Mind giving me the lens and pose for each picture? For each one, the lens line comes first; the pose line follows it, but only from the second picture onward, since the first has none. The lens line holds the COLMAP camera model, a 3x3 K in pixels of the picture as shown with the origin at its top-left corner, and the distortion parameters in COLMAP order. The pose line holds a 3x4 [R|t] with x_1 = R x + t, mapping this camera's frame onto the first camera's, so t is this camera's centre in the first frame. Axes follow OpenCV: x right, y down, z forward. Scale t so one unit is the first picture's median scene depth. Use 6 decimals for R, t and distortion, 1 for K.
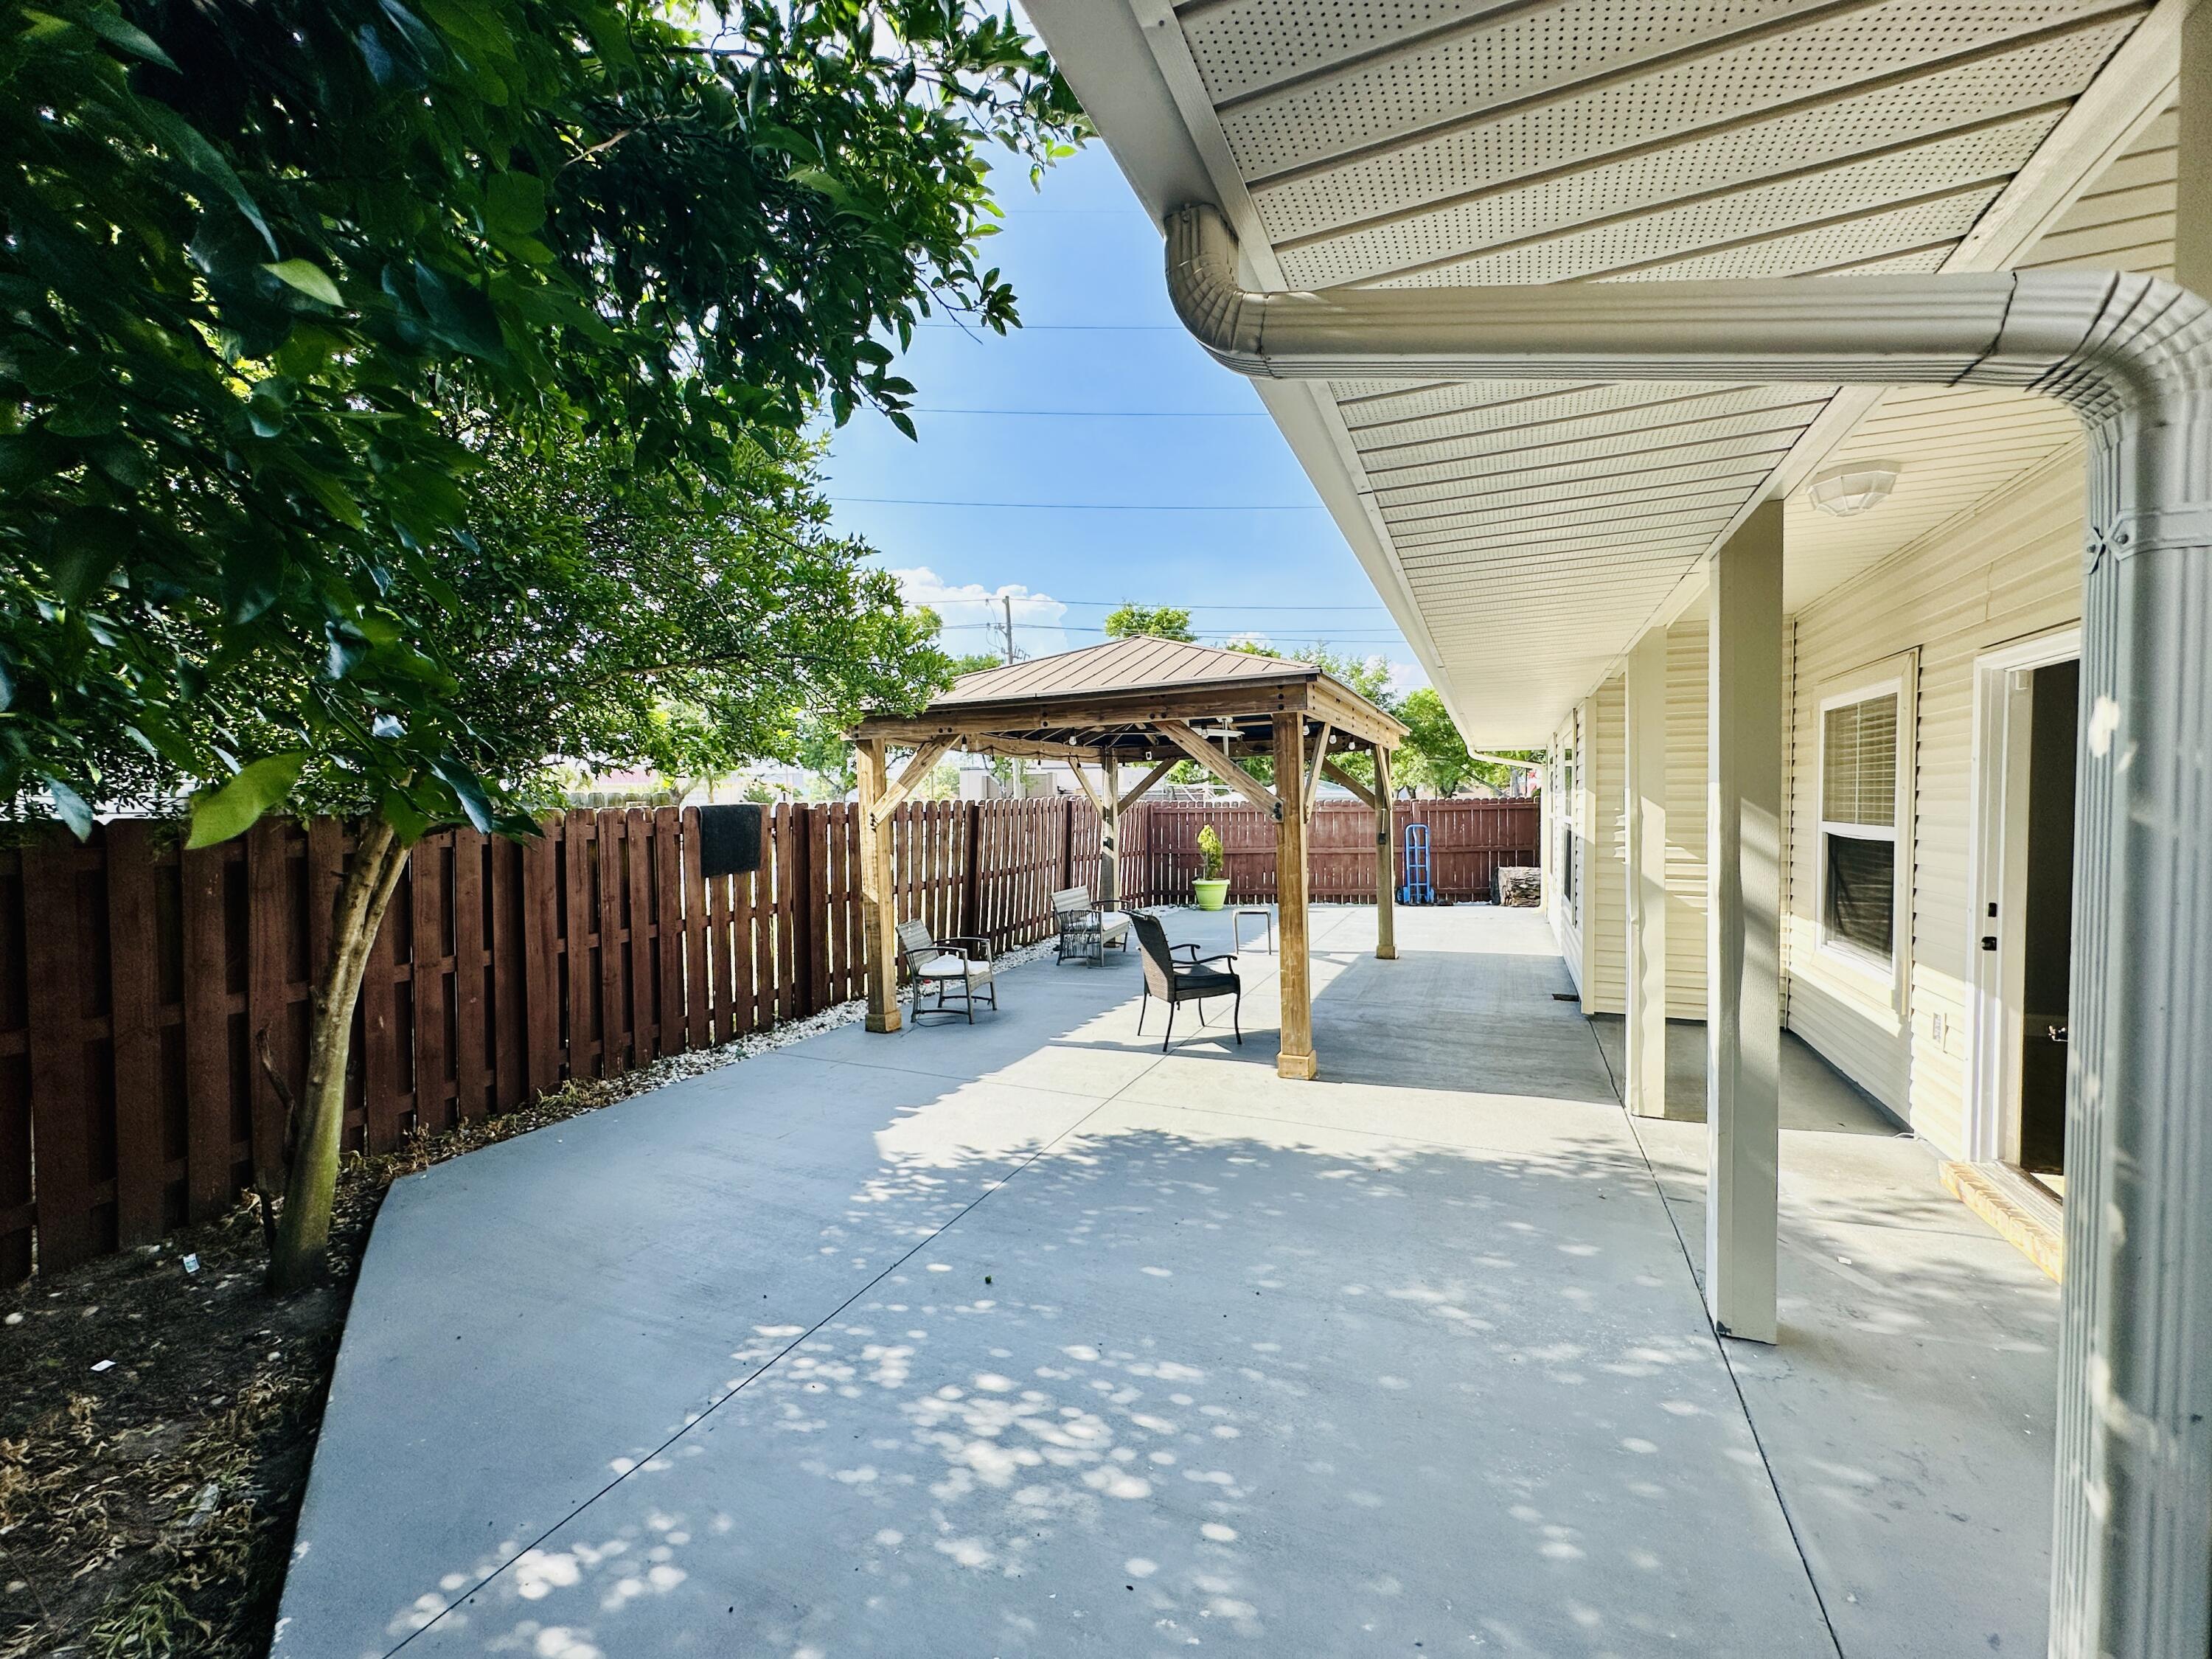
lens RADIAL K [[886.9, 0, 1108.5], [0, 886.9, 829.2], [0, 0, 1]] dist [-0.002619, 0.000744]
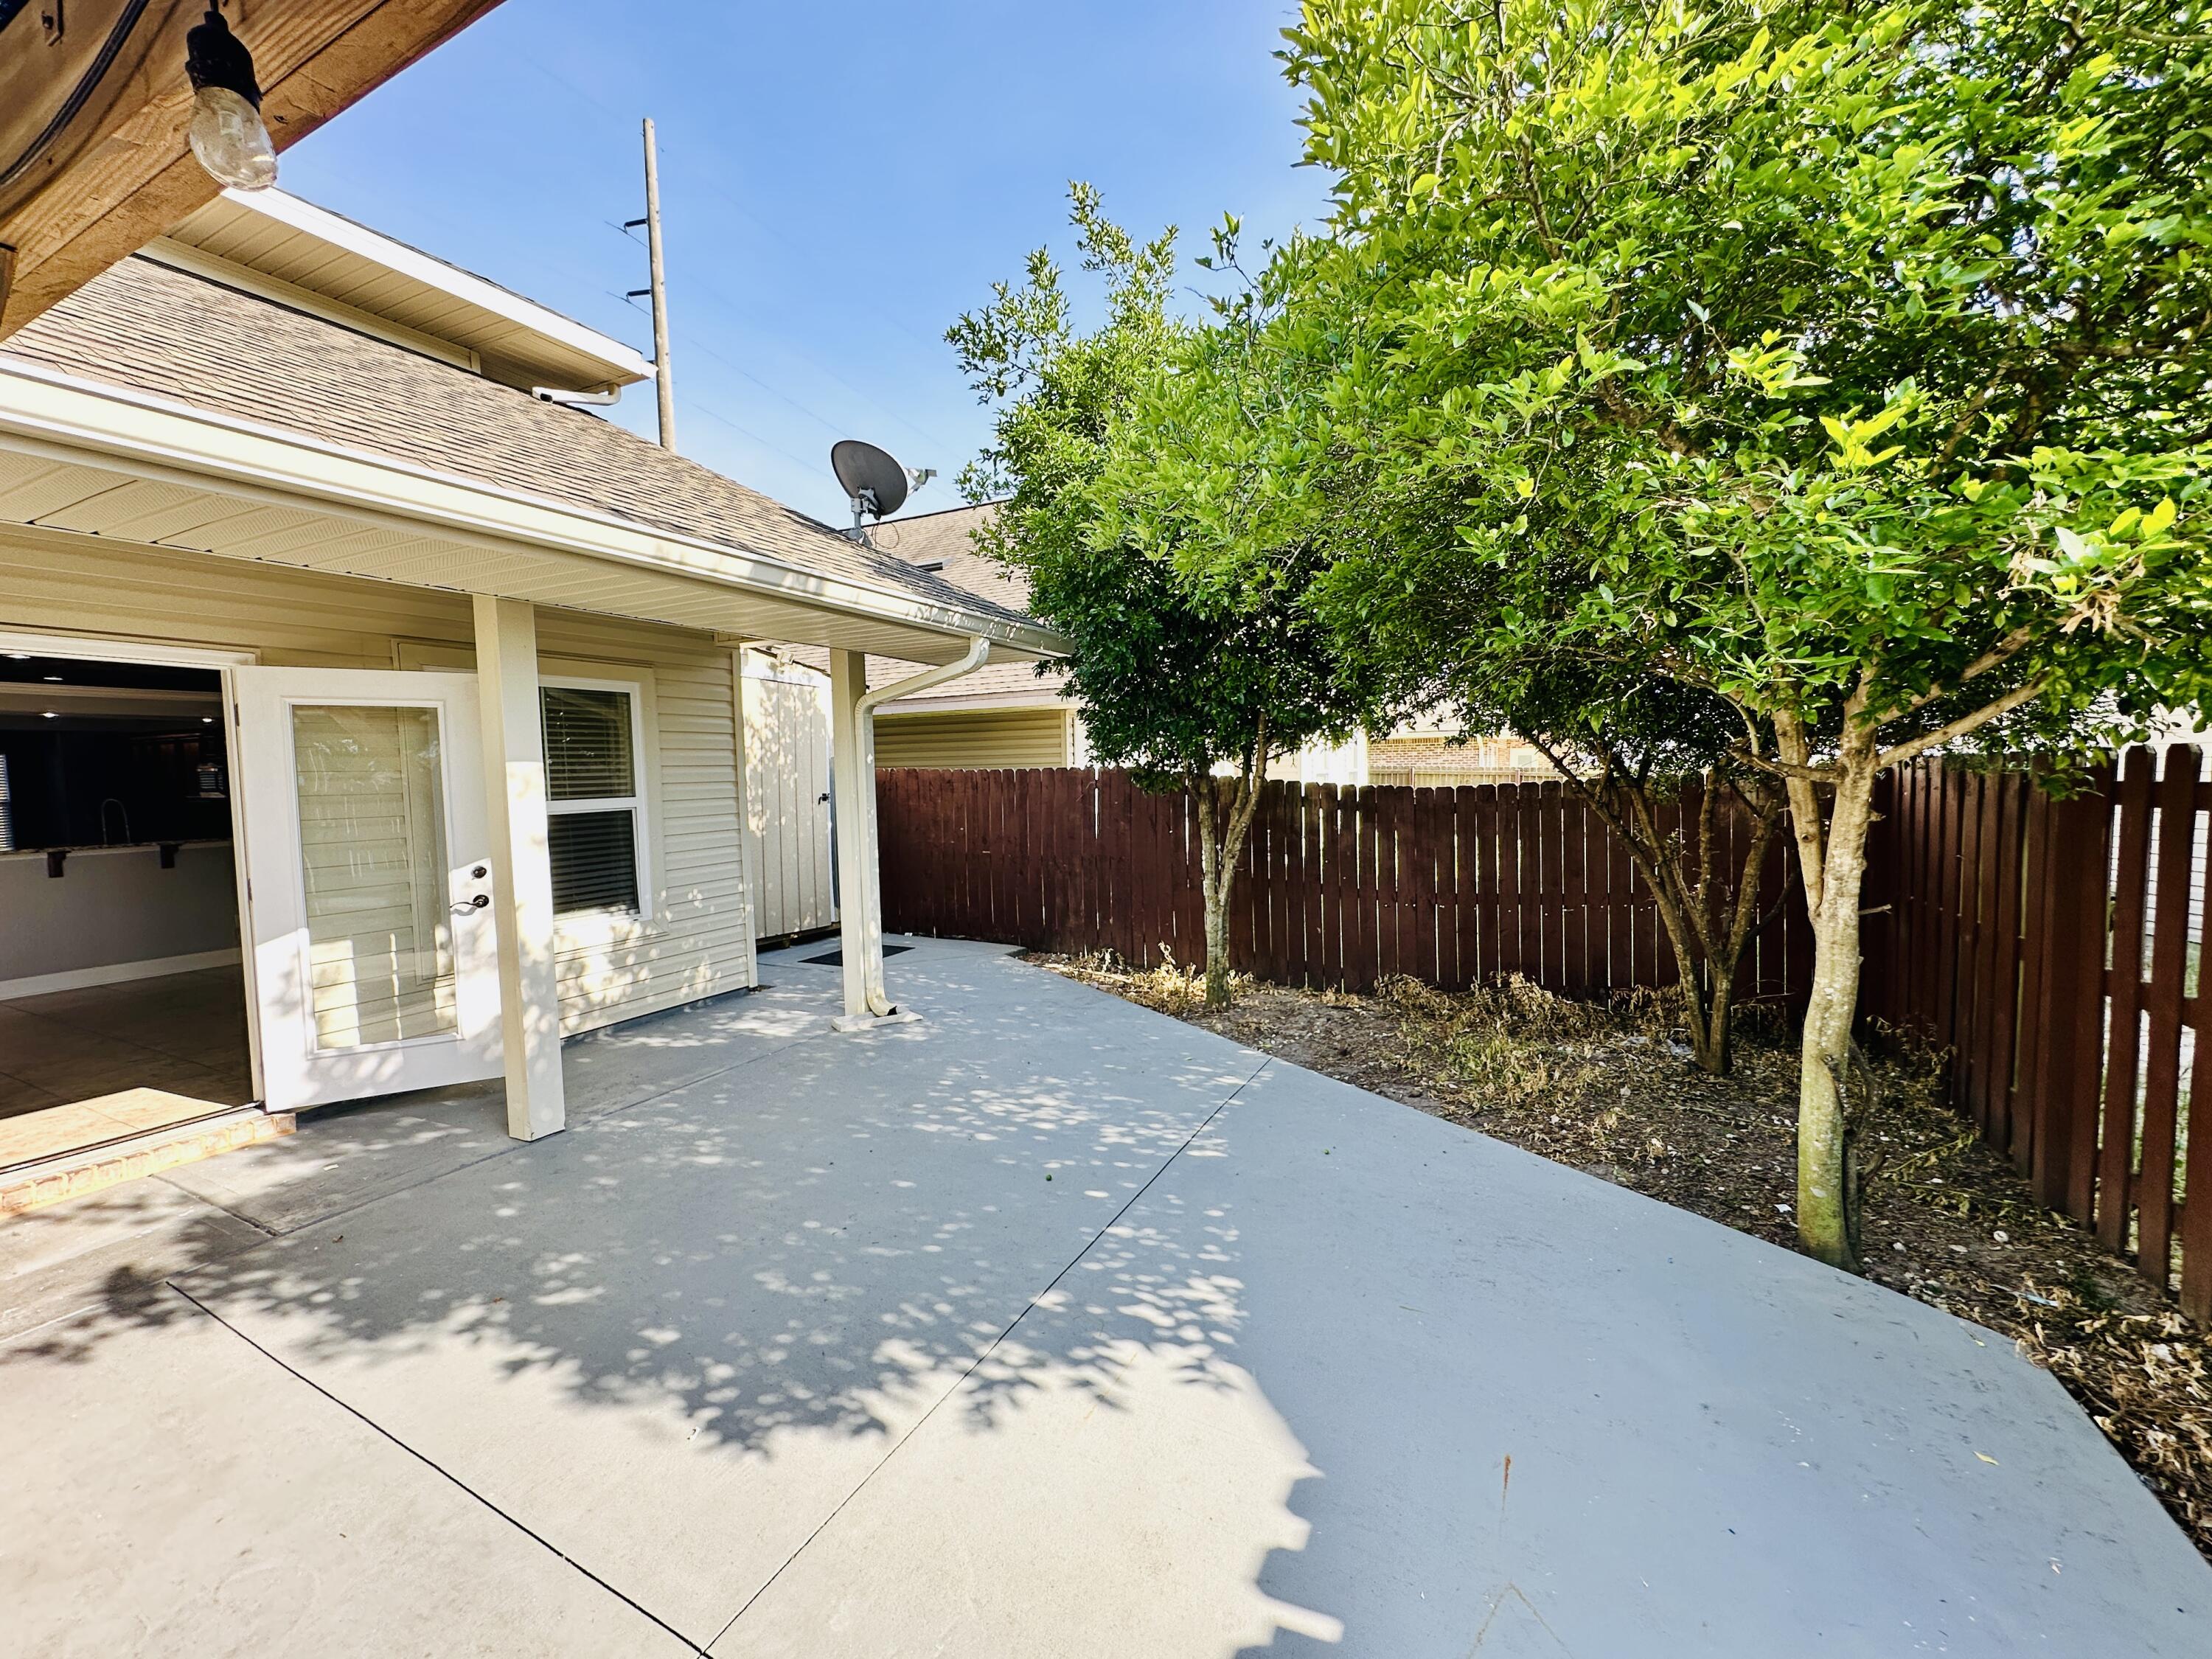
lens RADIAL K [[886.9, 0, 1108.5], [0, 886.9, 829.2], [0, 0, 1]] dist [-0.002619, 0.000744]
pose [[-0.998535, 0.026368, 0.047241, -0.223228], [0.030745, 0.995053, 0.094465, -0.036551], [-0.044516, 0.095779, -0.994407, 1.692801]]
